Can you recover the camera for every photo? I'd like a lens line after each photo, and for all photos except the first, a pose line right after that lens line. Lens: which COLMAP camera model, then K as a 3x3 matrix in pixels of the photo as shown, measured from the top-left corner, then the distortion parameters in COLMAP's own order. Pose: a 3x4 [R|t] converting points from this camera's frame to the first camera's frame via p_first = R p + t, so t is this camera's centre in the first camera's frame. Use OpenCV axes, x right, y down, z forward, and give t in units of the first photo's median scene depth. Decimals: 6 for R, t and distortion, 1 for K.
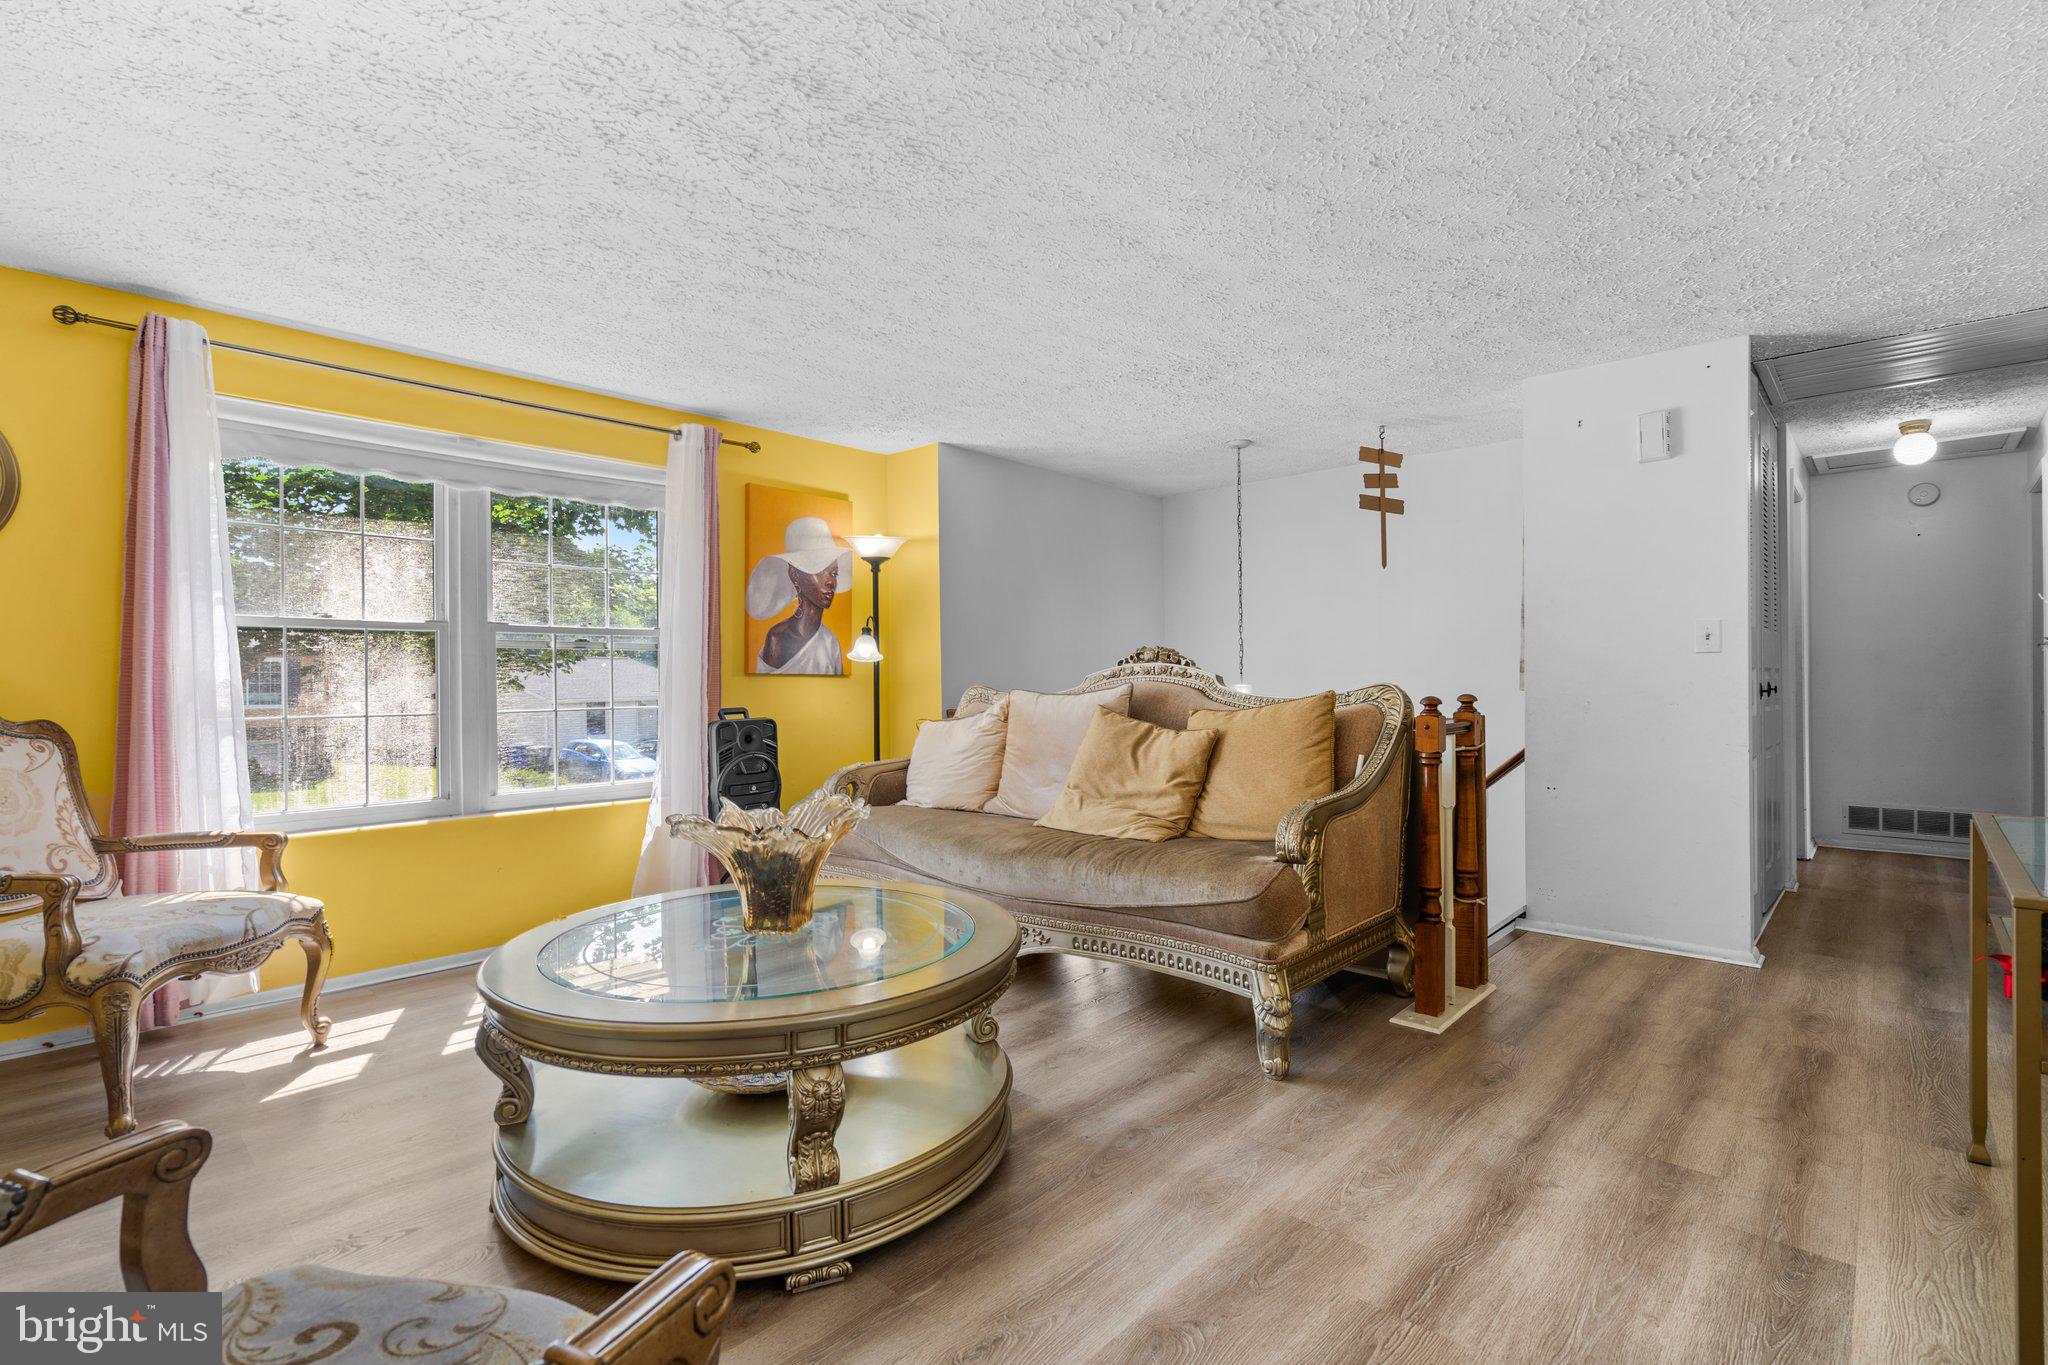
lens RADIAL K [[936.9, 0, 1021.0], [0, 936.9, 682.1], [0, 0, 1]] dist [-0.003520, 0.001969]
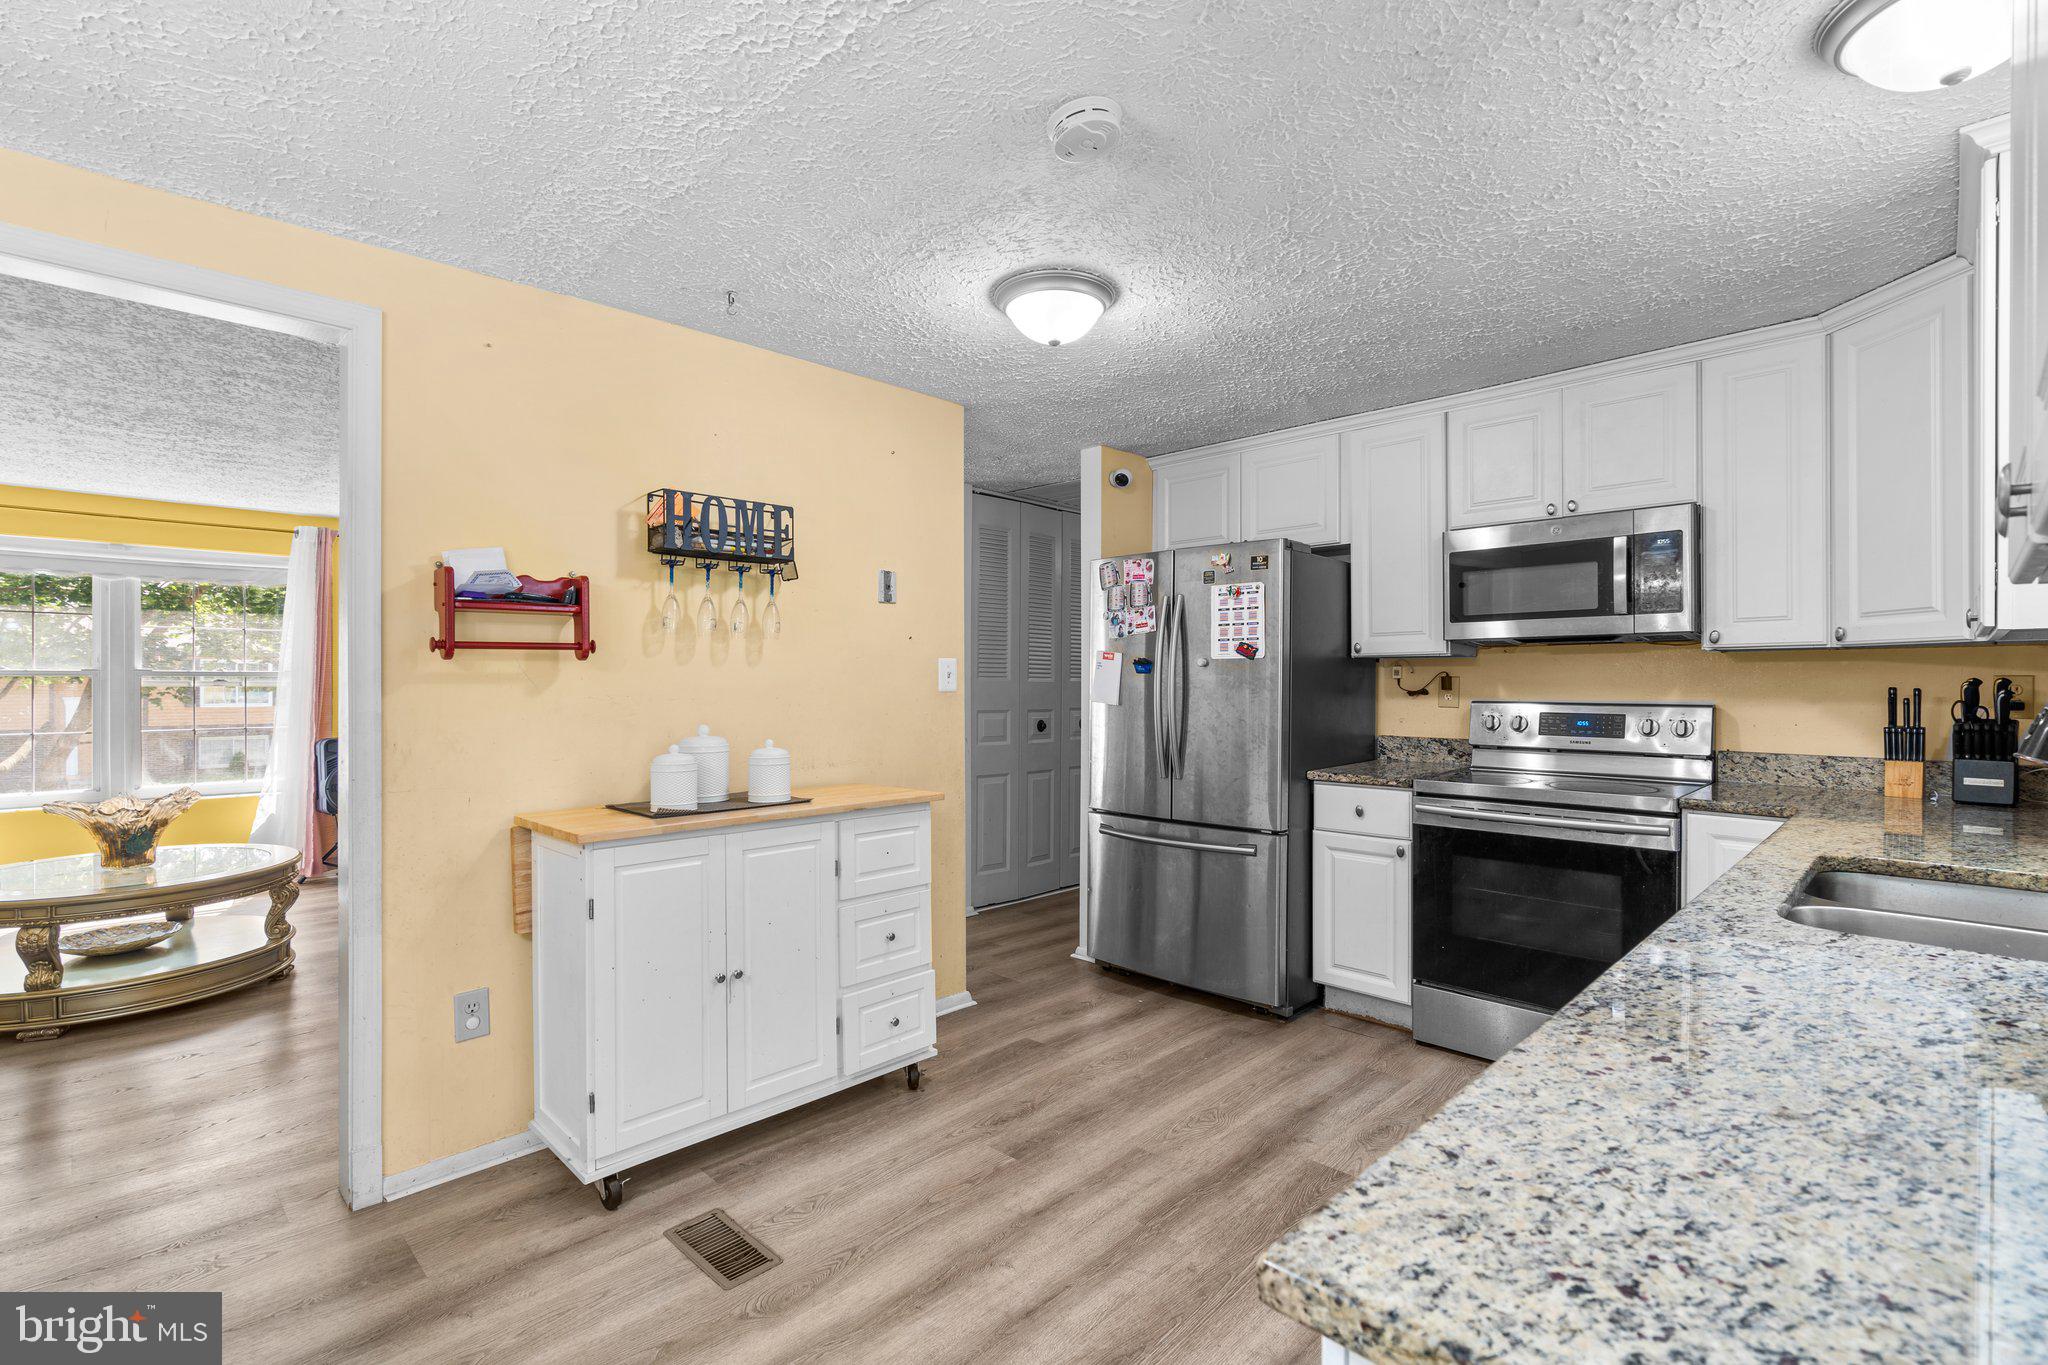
lens RADIAL K [[936.9, 0, 1027.2], [0, 936.9, 680.1], [0, 0, 1]] dist [-0.003520, 0.001969]
pose [[0.999827, 0.010198, -0.015572, 0.746459], [-0.010233, 0.999945, -0.002170, -0.053471], [0.015549, 0.002329, 0.999876, -0.377524]]
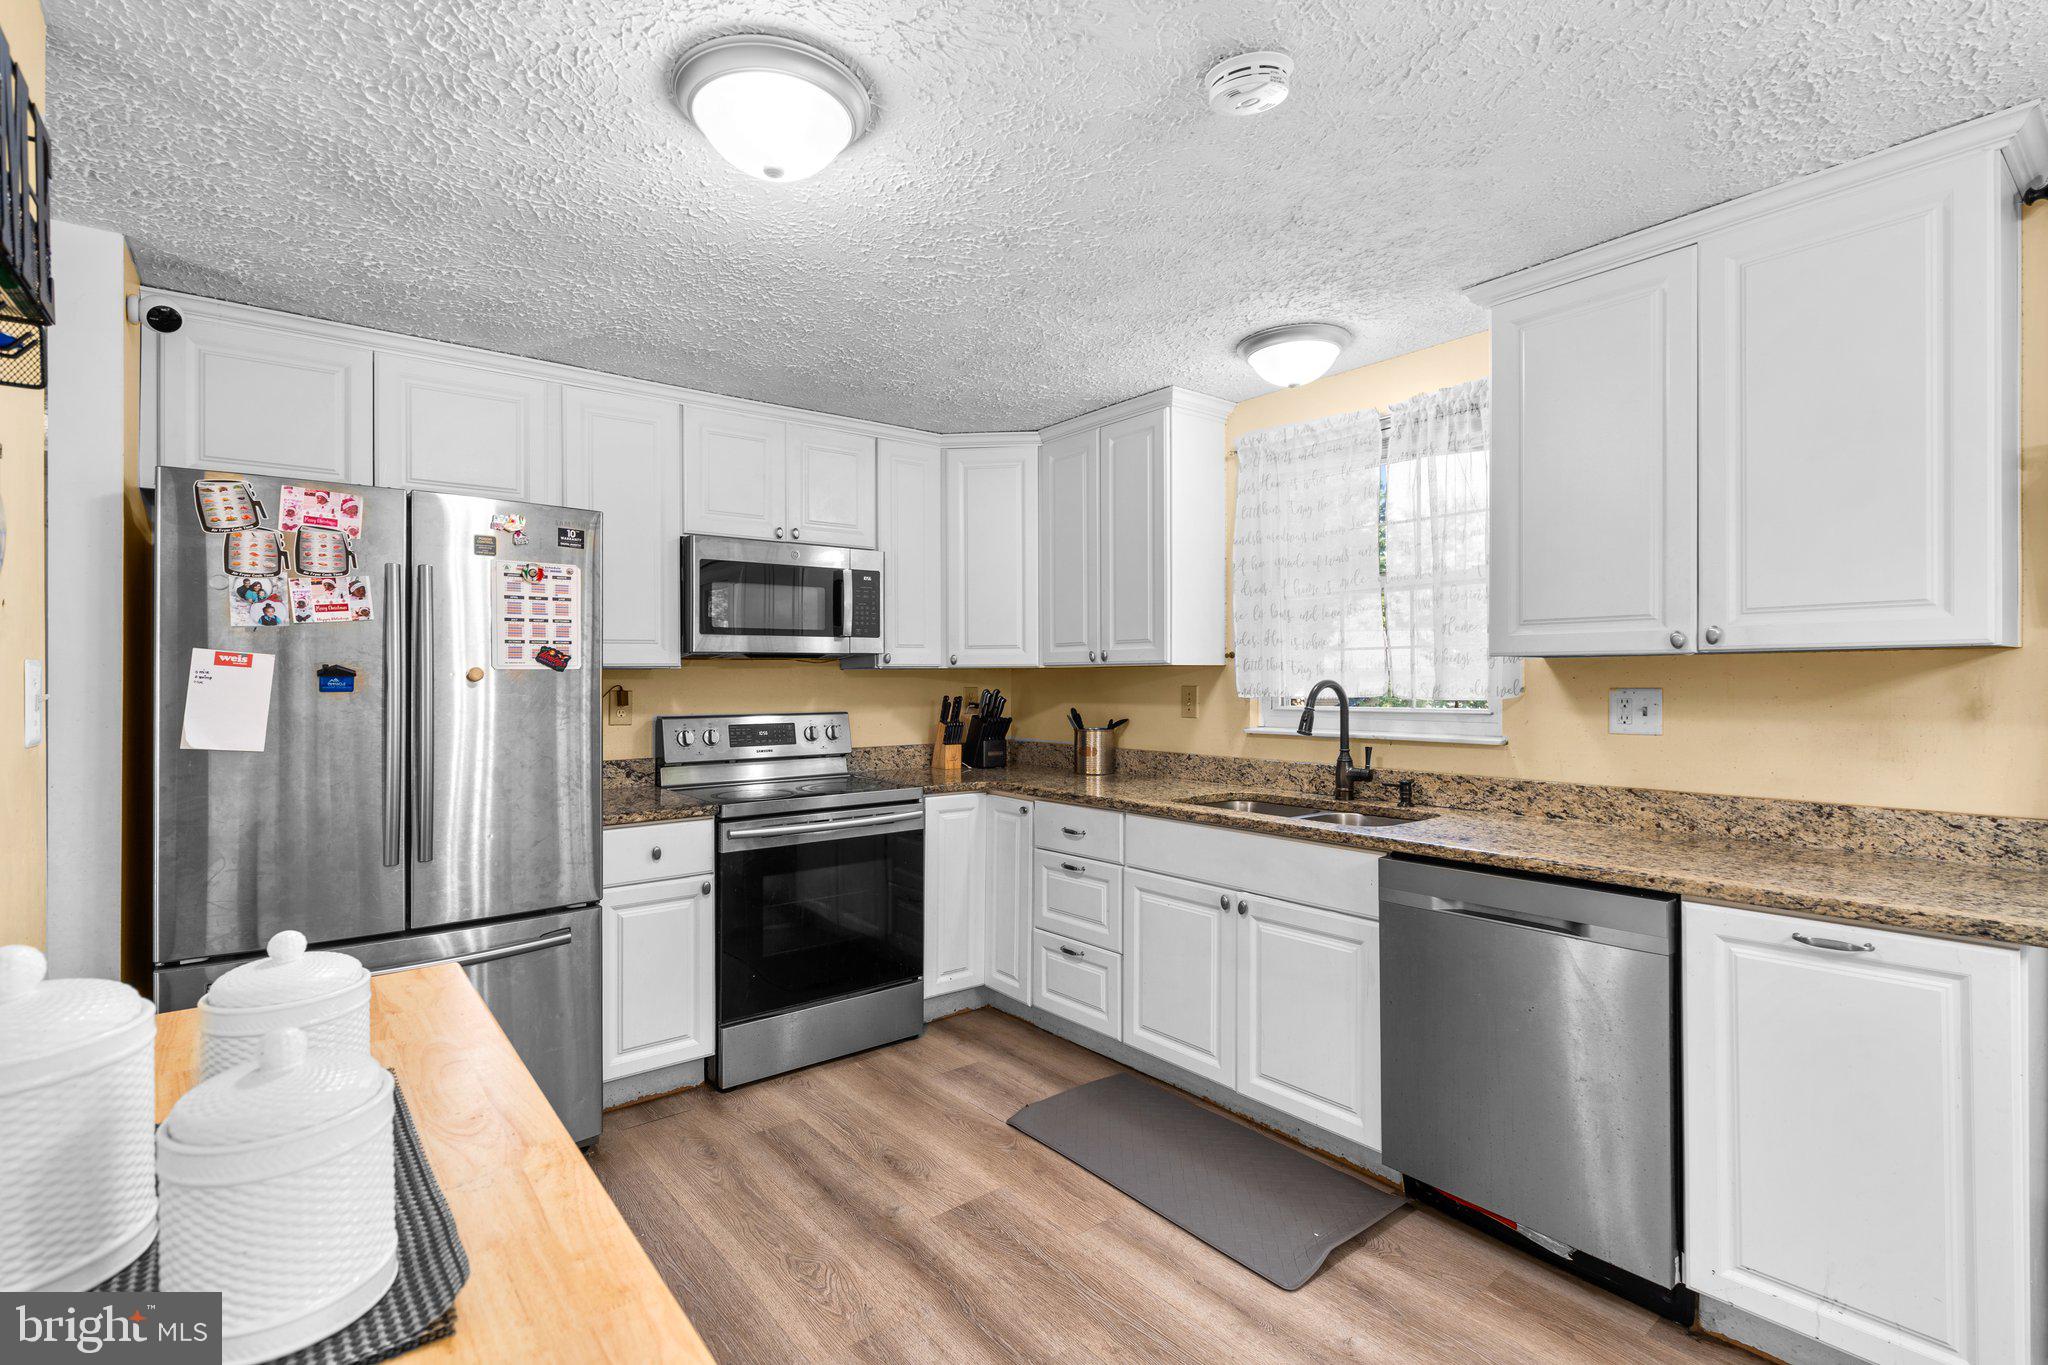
lens RADIAL K [[936.9, 0, 1014.6], [0, 936.9, 673.3], [0, 0, 1]] dist [-0.003520, 0.001969]
pose [[0.139747, 0.016270, 0.990053, 0.361948], [0.005445, 0.999837, -0.017199, -0.062630], [-0.990172, 0.007794, 0.139636, 0.110733]]
